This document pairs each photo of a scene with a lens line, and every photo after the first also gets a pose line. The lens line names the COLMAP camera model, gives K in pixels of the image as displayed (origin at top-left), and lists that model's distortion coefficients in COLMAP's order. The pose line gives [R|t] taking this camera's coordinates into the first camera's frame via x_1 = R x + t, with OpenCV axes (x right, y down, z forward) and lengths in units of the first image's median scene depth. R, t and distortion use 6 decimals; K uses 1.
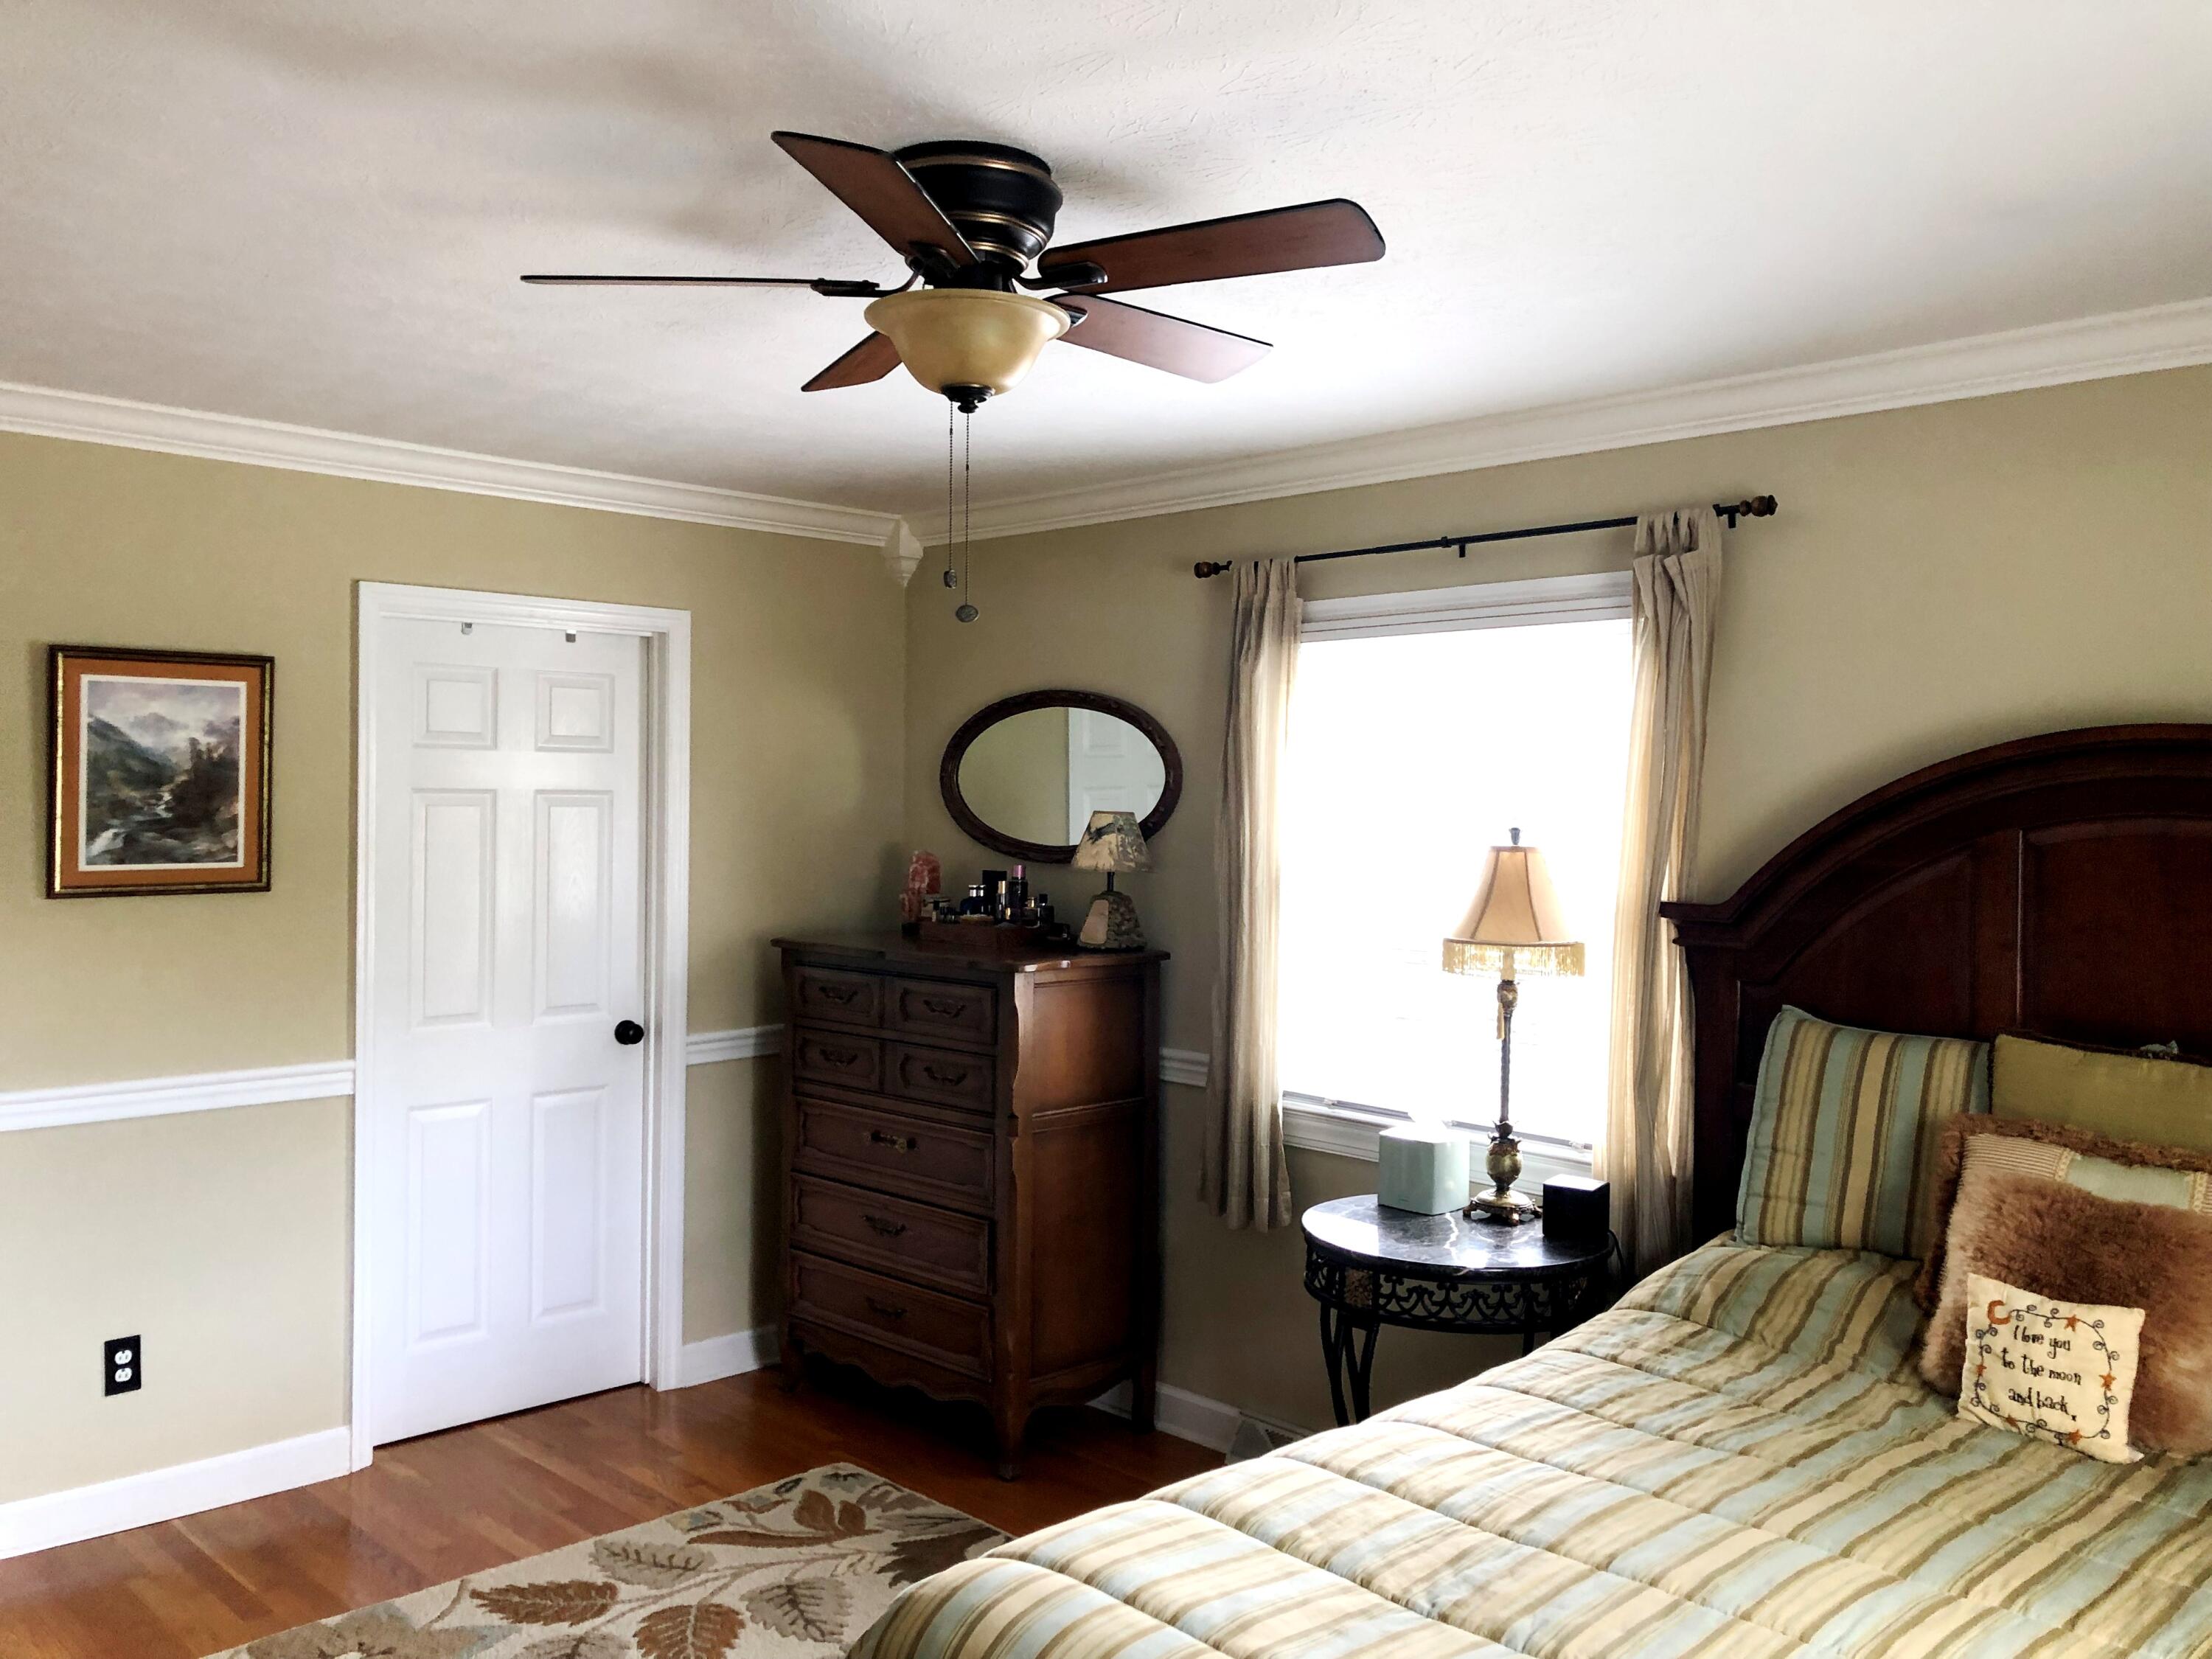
lens RADIAL K [[1853.4, 0, 1109.4], [0, 1853.4, 824.4], [0, 0, 1]] dist [0.056001, -0.040100]
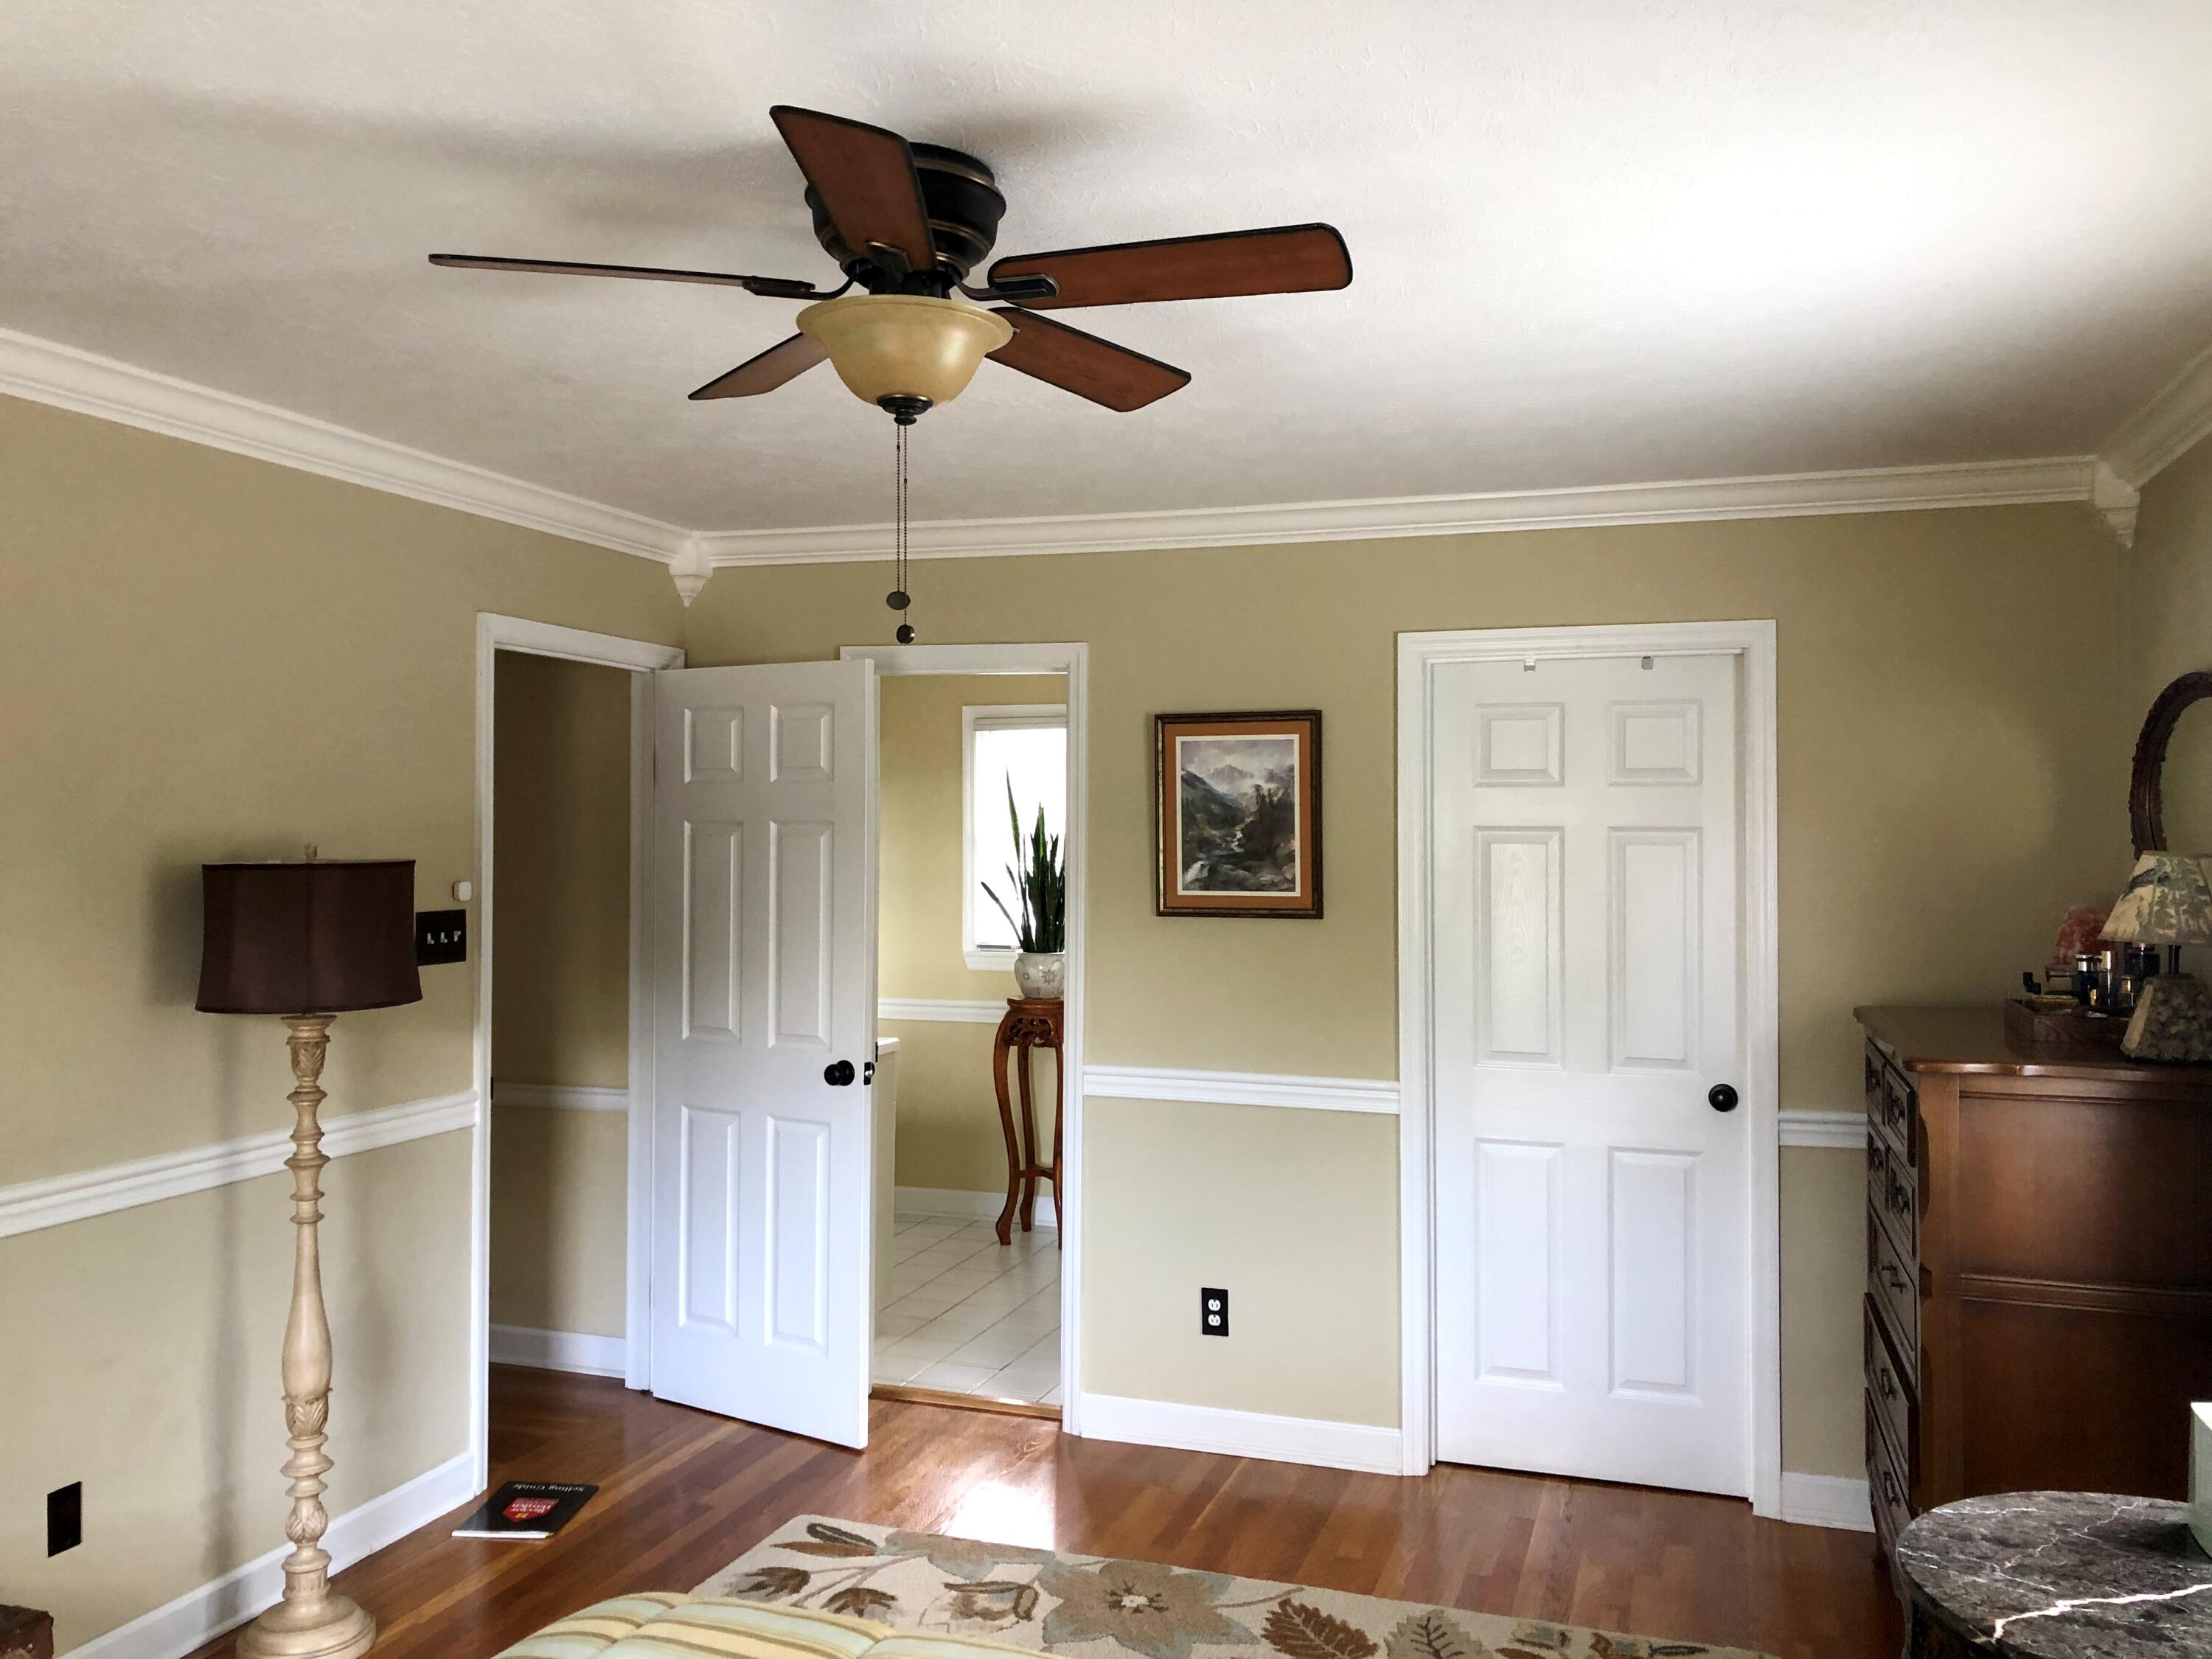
lens RADIAL K [[1853.4, 0, 1145.5], [0, 1853.4, 812.9], [0, 0, 1]] dist [0.056001, -0.040100]
pose [[0.441834, -0.019400, -0.896887, 0.516320], [-0.012982, 0.999523, -0.028016, 0.004881], [0.897003, 0.024022, 0.441371, 0.428335]]
